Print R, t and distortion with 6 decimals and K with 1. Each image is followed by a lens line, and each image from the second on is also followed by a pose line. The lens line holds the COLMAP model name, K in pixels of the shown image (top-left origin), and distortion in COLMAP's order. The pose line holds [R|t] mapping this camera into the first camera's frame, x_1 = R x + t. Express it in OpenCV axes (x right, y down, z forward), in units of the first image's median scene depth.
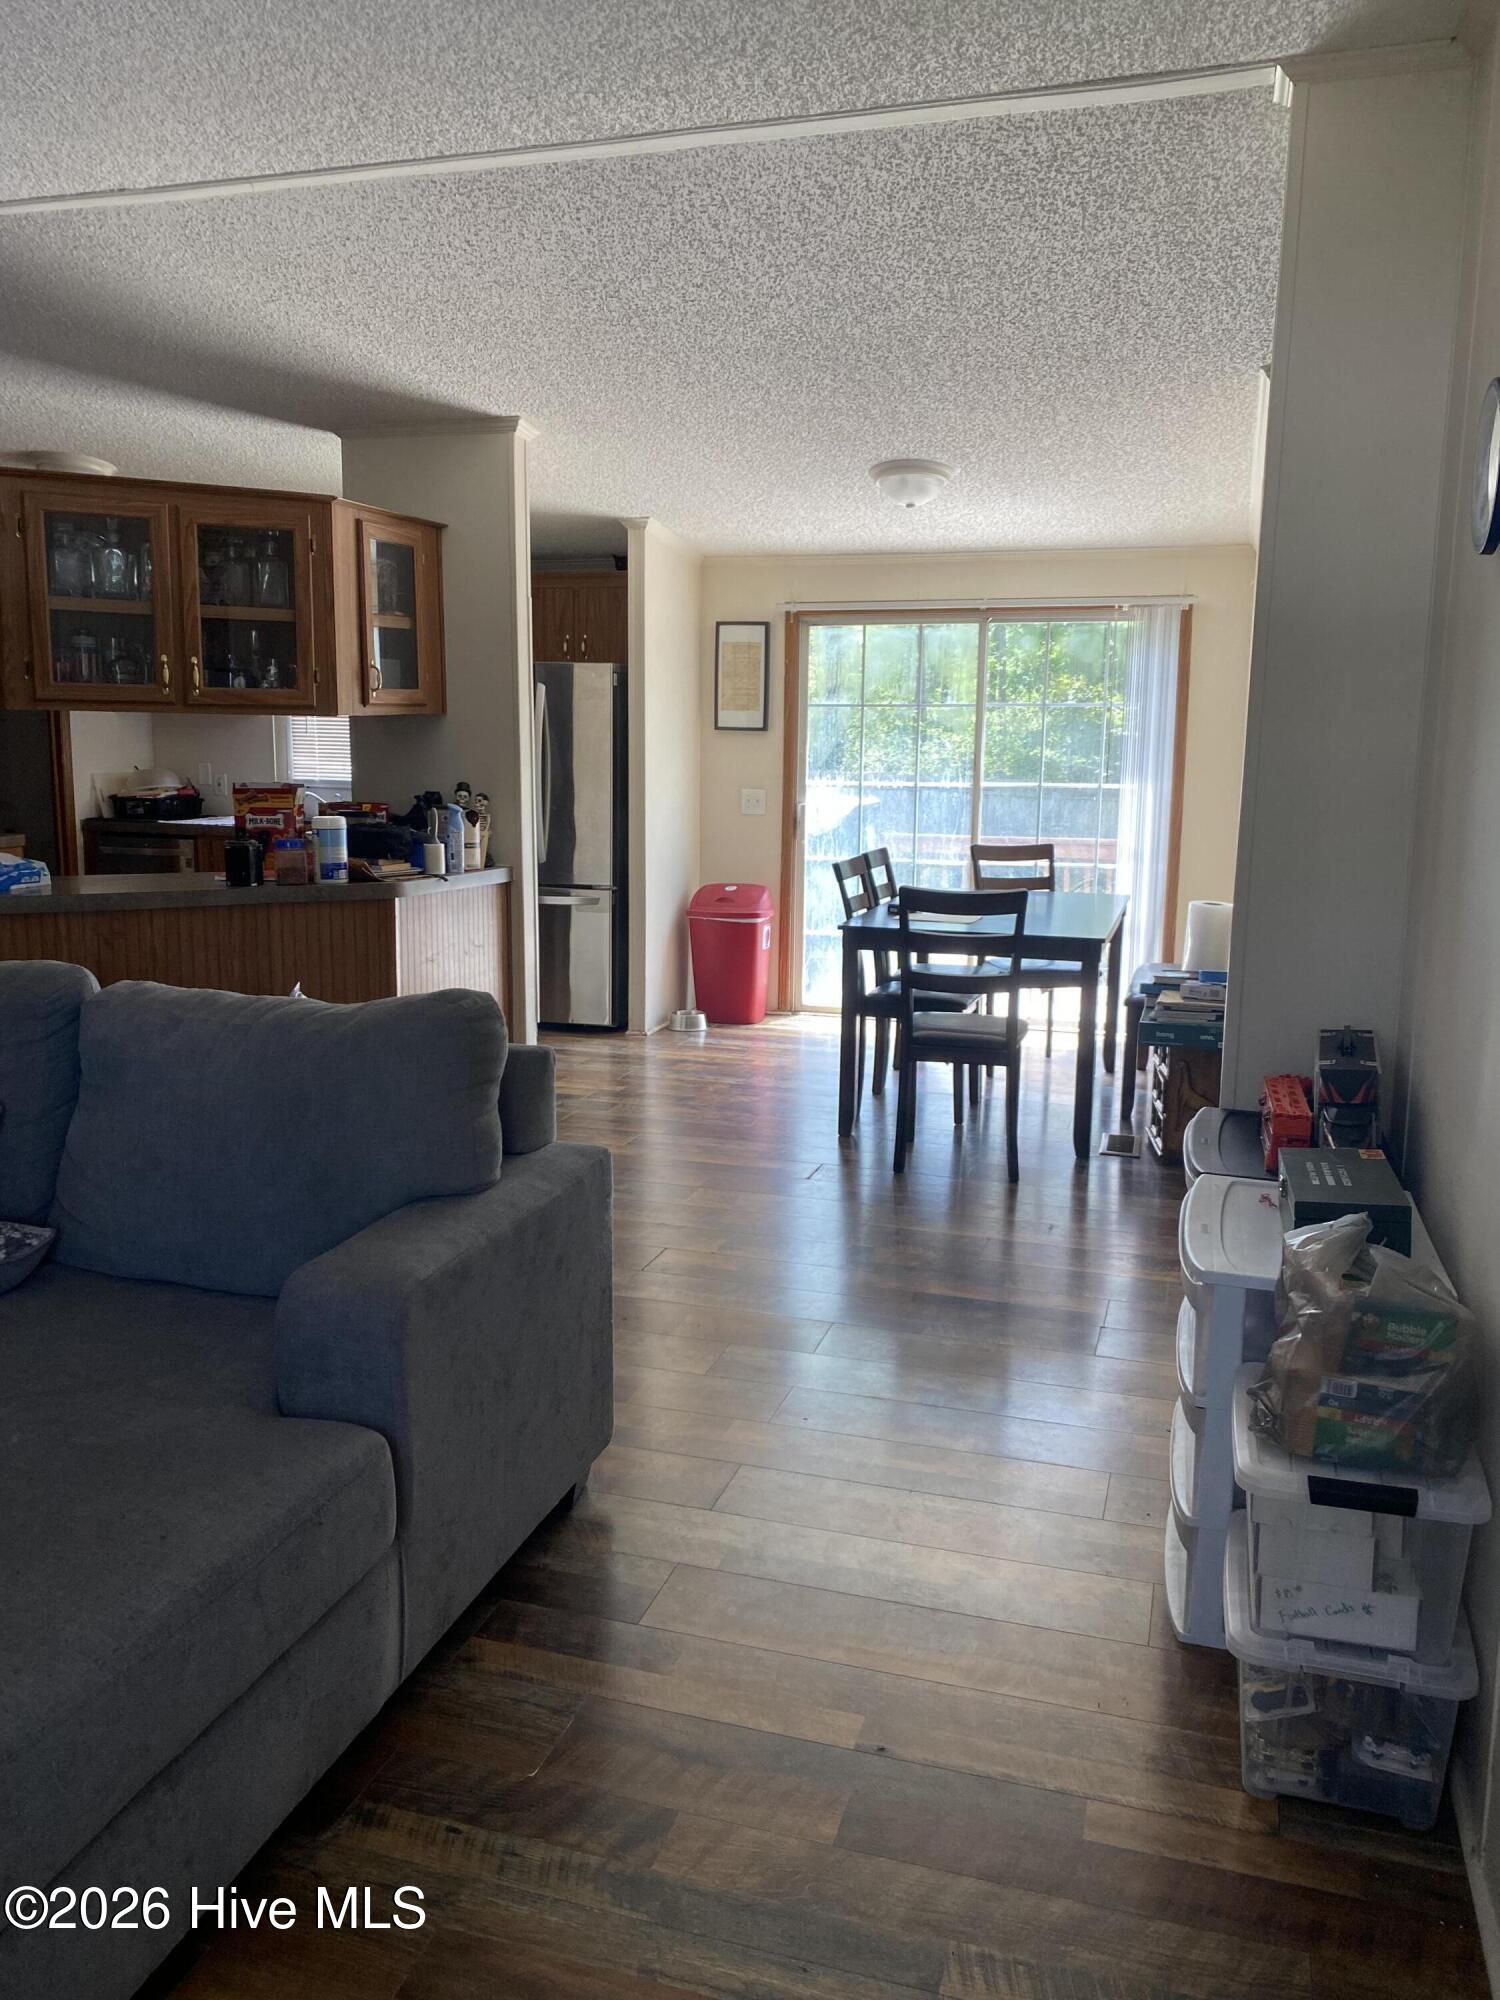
lens RADIAL K [[1514.3, 0, 752.1], [0, 1514.3, 999.9], [0, 0, 1]] dist [0.021217, -0.027617]
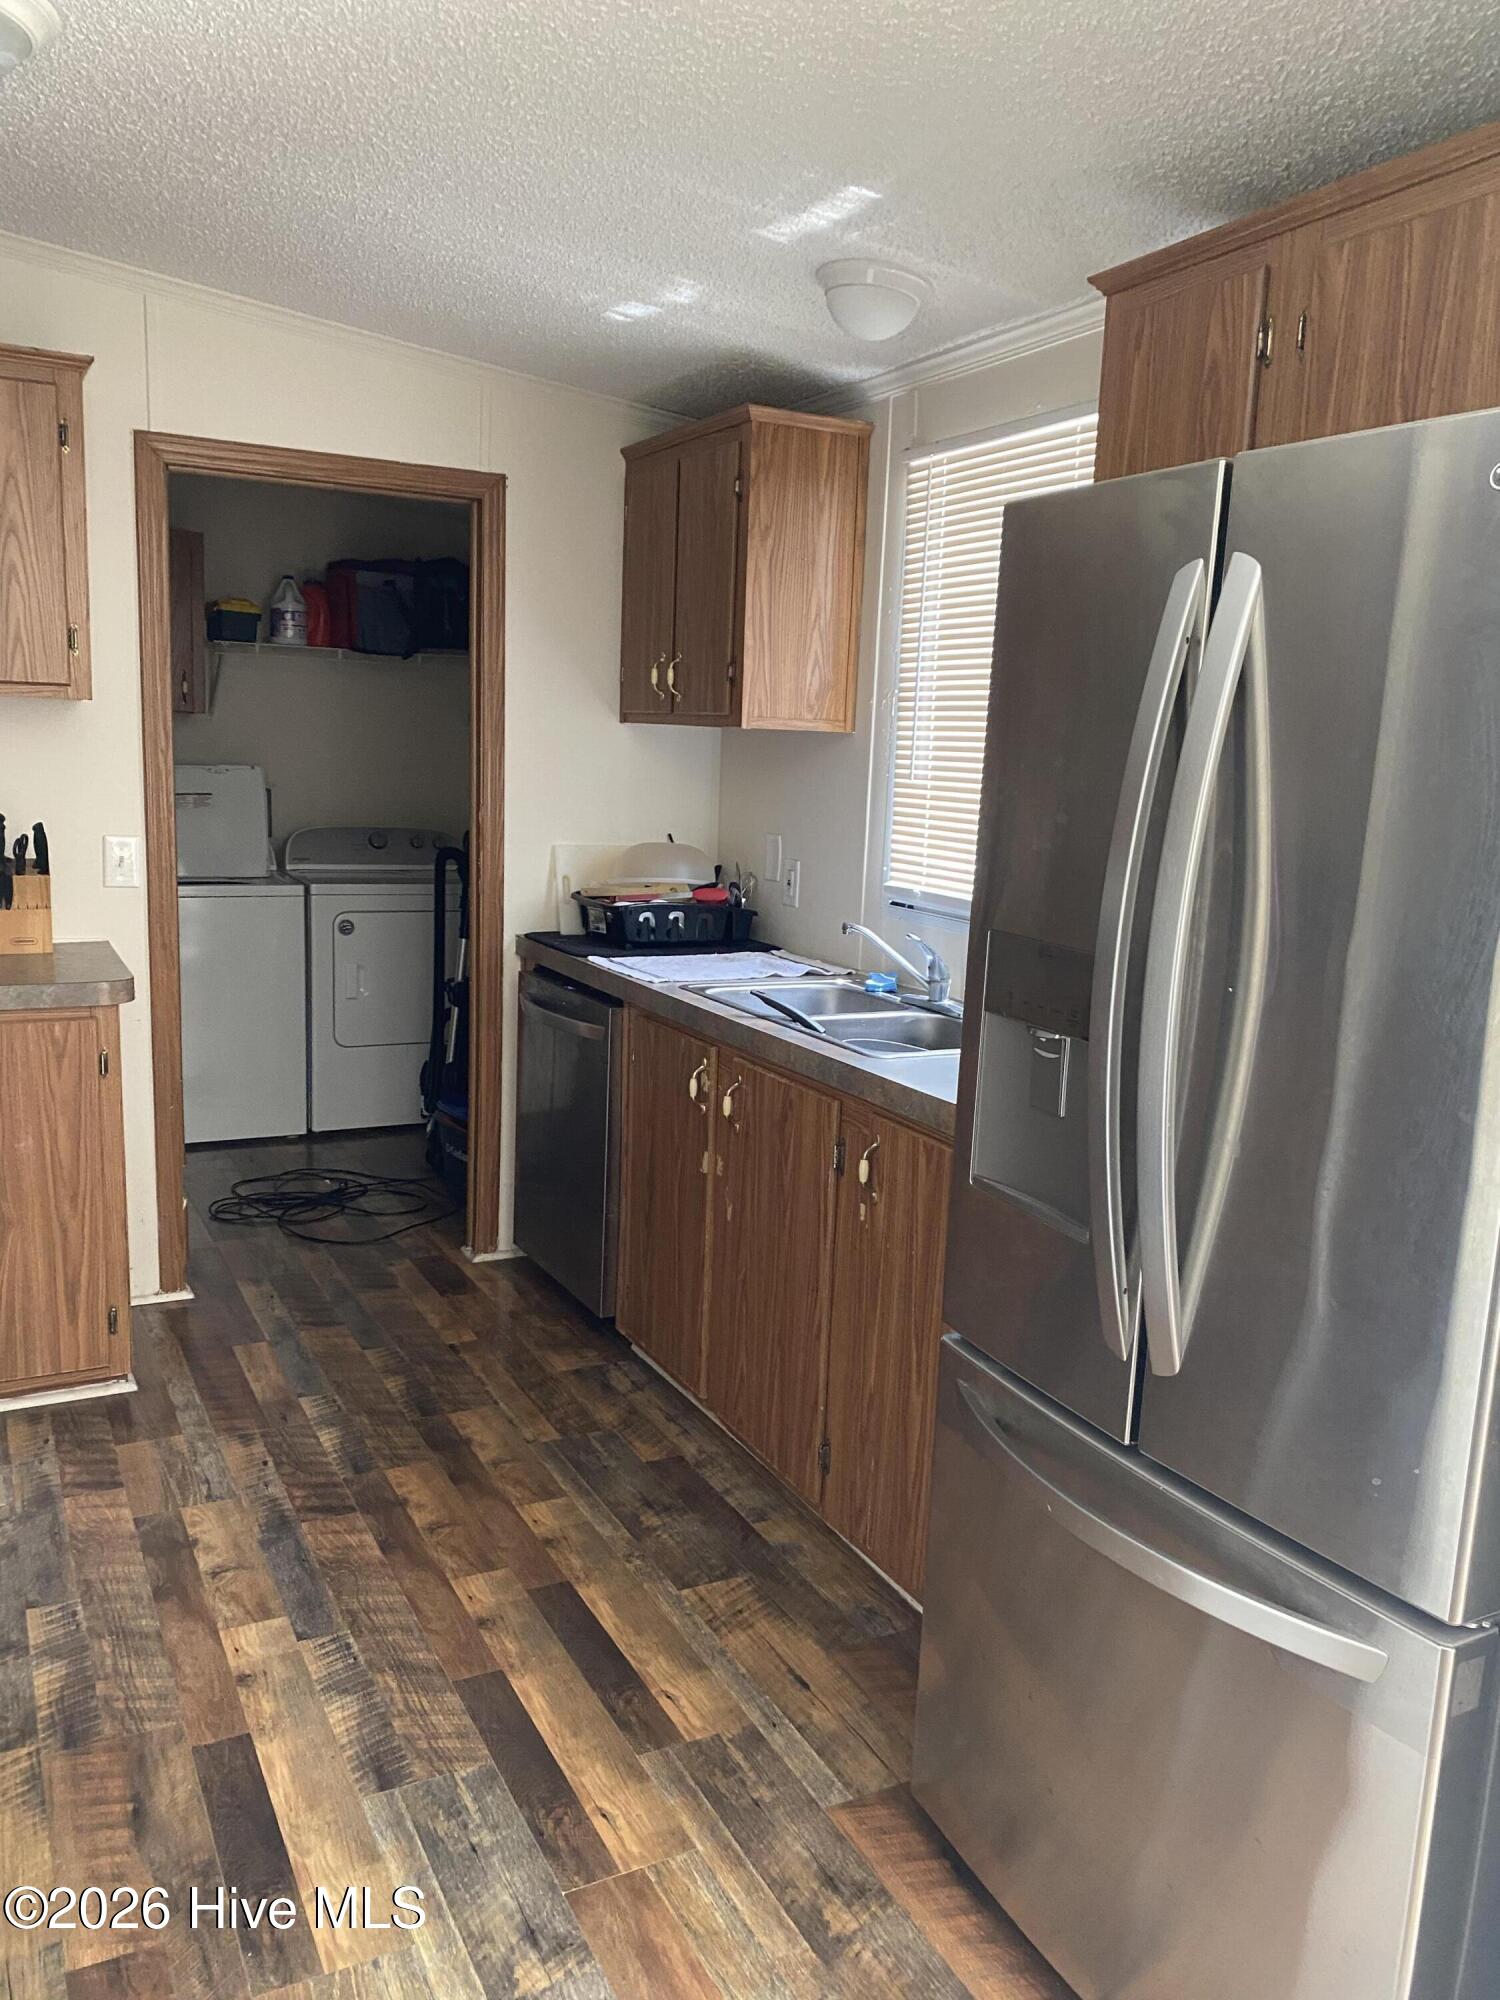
lens RADIAL K [[1514.3, 0, 751.2], [0, 1514.3, 1005.9], [0, 0, 1]] dist [0.021217, -0.027617]
pose [[0.715062, 0.131627, -0.686557, -0.054640], [-0.150966, 0.988015, 0.032189, -0.188224], [0.682565, 0.080630, 0.726363, 1.052744]]
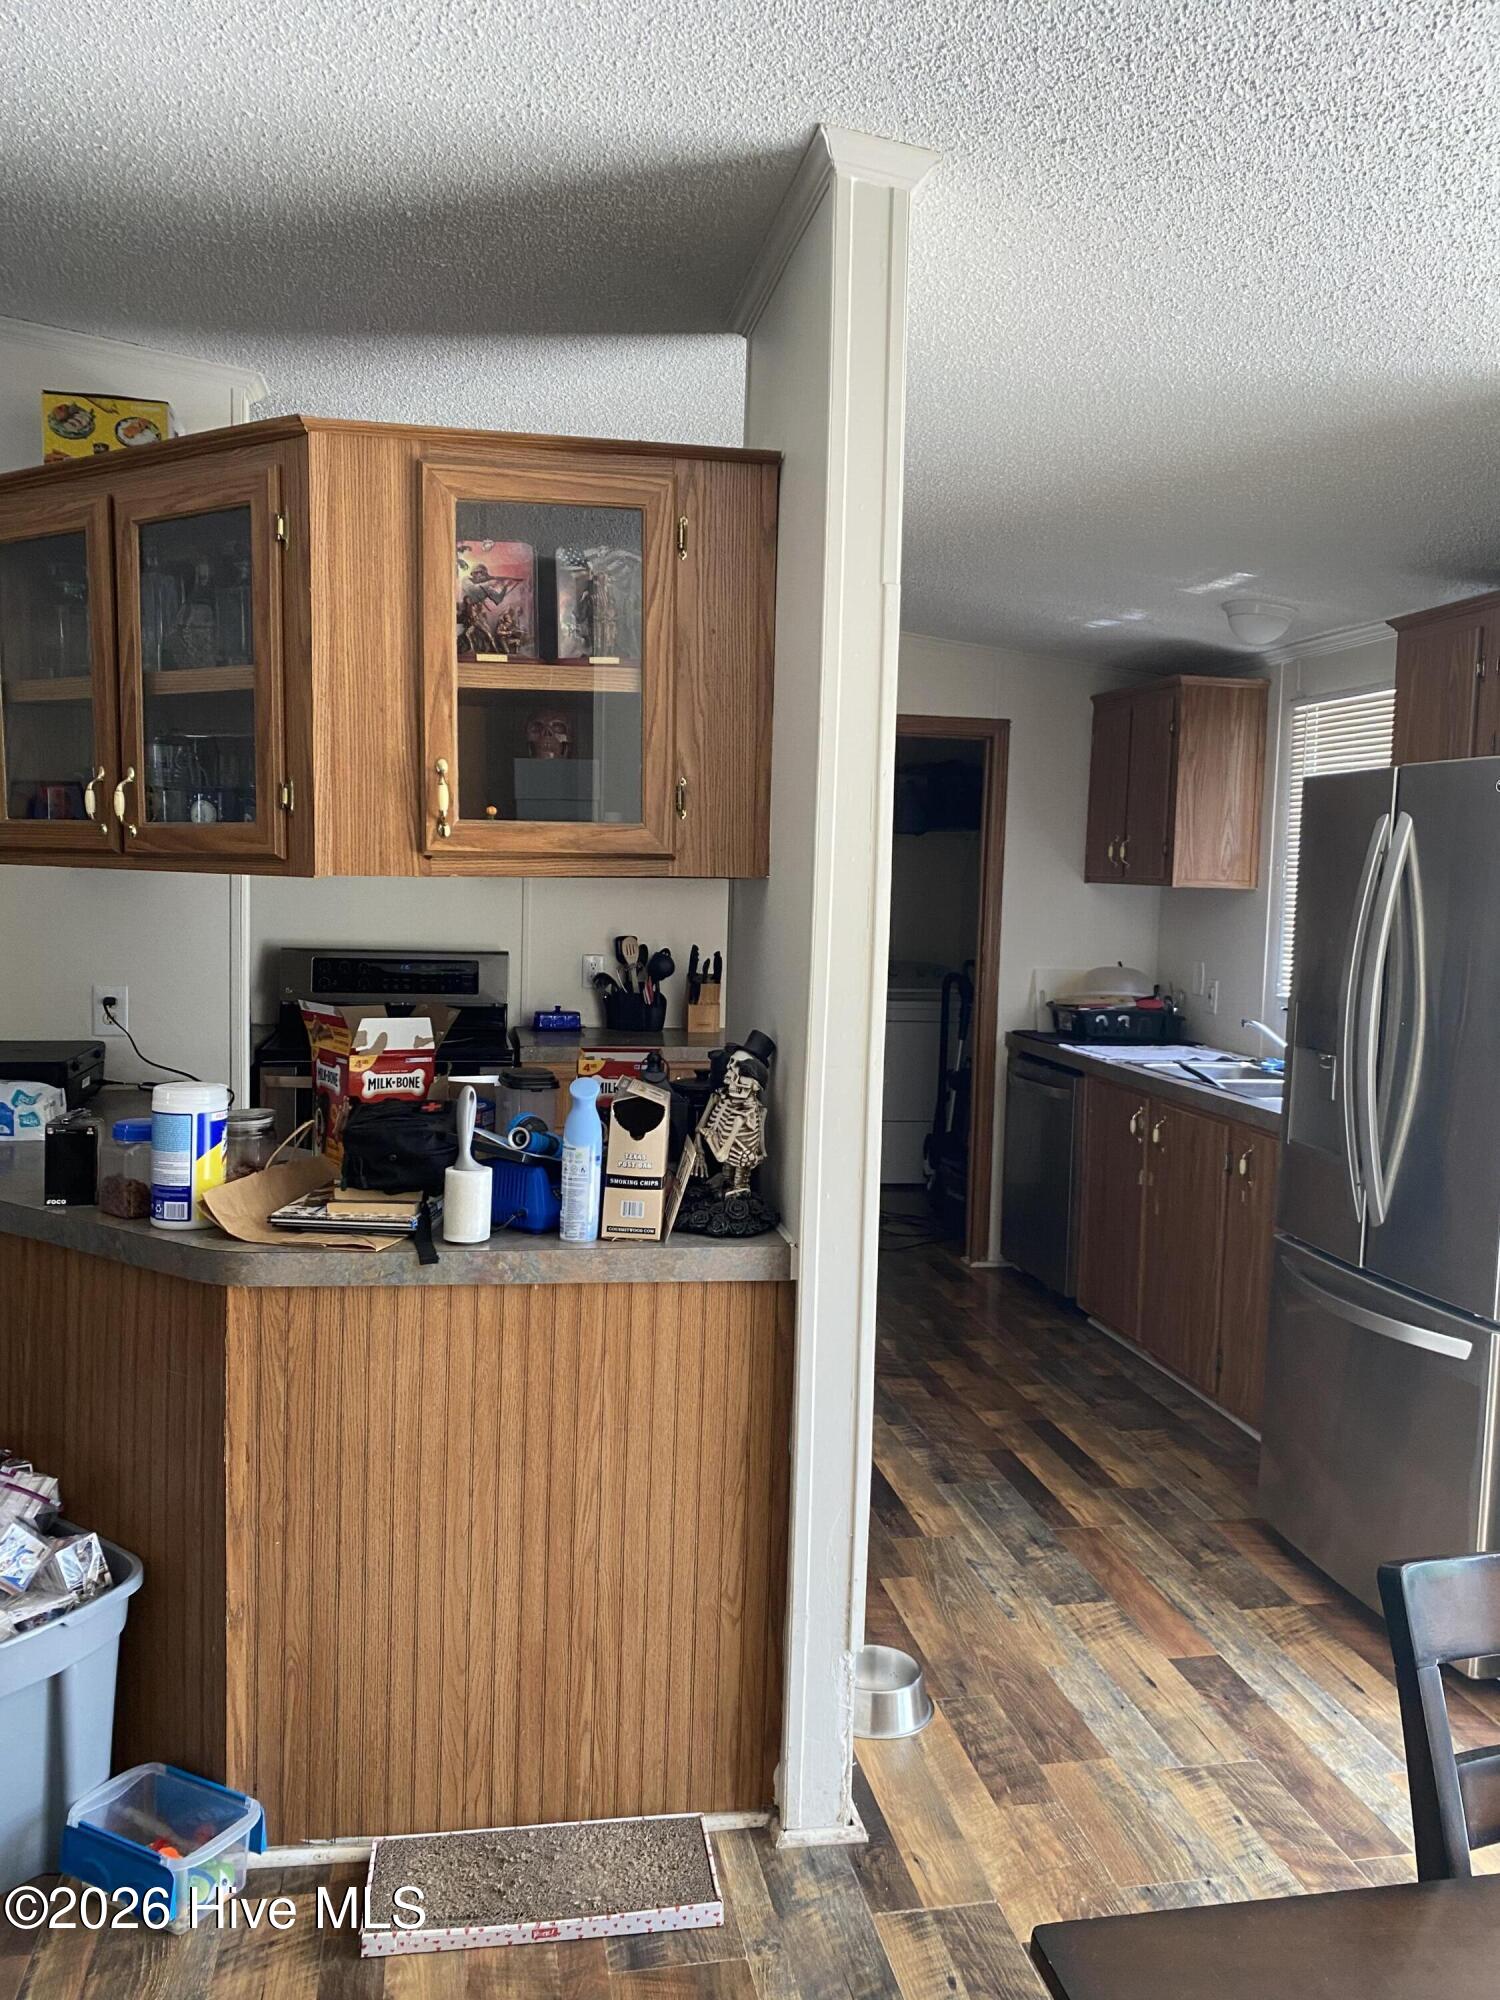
lens RADIAL K [[1514.3, 0, 738.1], [0, 1514.3, 994.9], [0, 0, 1]] dist [0.021217, -0.027617]
pose [[0.475454, 0.067827, -0.877122, 0.192096], [-0.173744, 0.984626, -0.018040, -0.153462], [0.862413, 0.160972, 0.479929, 0.830000]]
